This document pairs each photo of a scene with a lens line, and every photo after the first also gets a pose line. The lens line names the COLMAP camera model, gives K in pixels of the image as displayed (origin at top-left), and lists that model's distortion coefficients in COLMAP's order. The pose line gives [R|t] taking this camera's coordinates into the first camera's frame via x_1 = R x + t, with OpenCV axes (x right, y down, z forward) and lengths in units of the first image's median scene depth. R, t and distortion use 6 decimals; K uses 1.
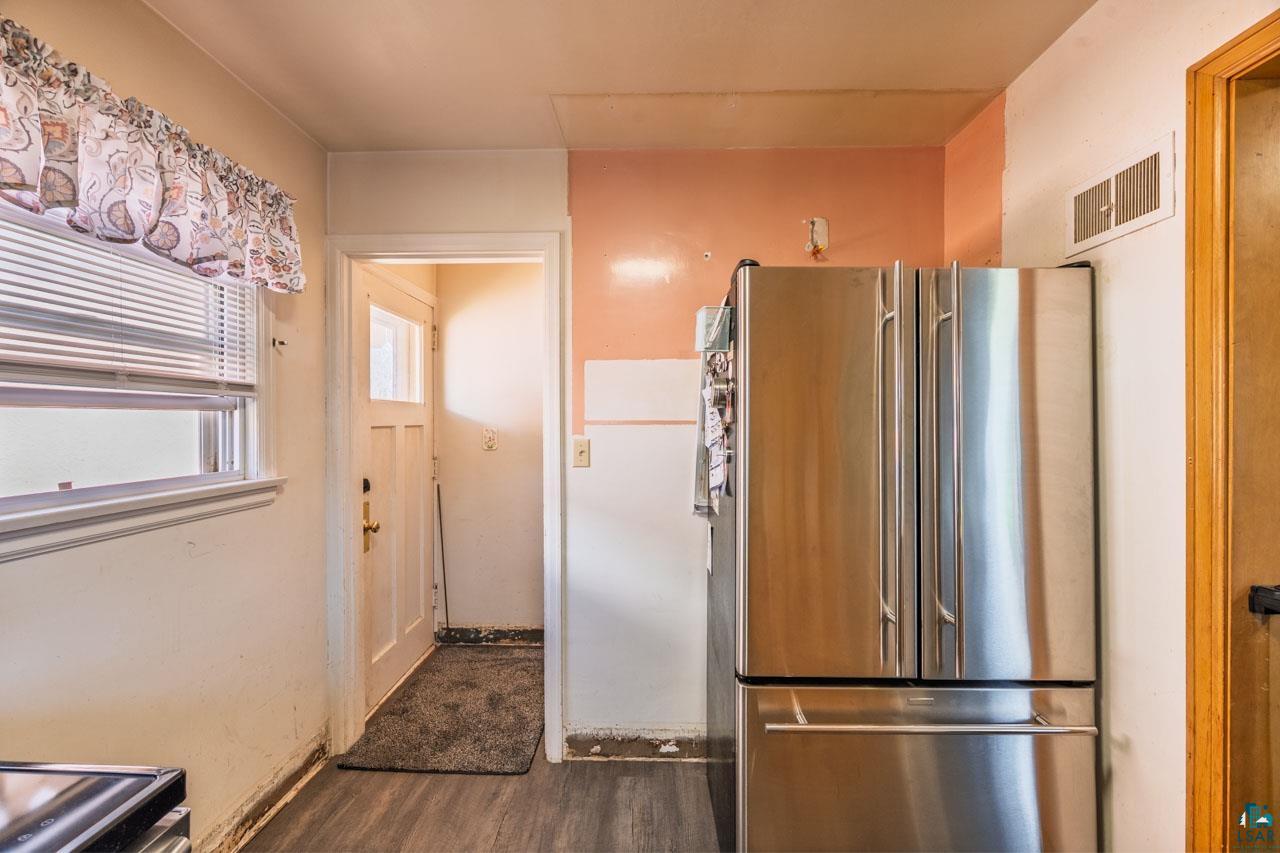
lens RADIAL K [[497.5, 0, 640.8], [0, 497.5, 424.3], [0, 0, 1]] dist [-0.000701, -0.000016]
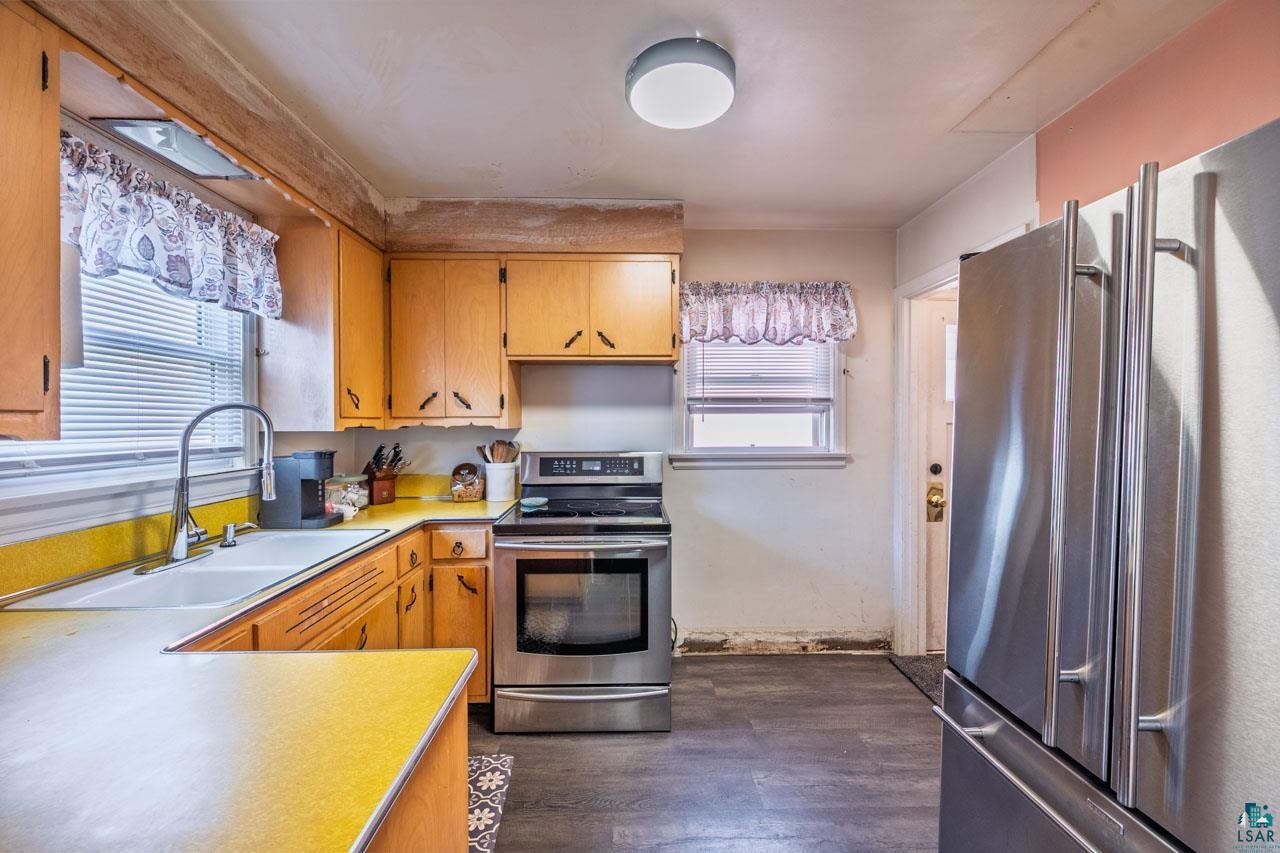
lens RADIAL K [[497.5, 0, 640.8], [0, 497.5, 424.3], [0, 0, 1]] dist [-0.000701, -0.000016]
pose [[0.057706, 0.009019, -0.998293, 0.885106], [-0.004316, 0.999952, 0.008784, 0.000430], [0.998324, 0.003802, 0.057742, 0.222192]]
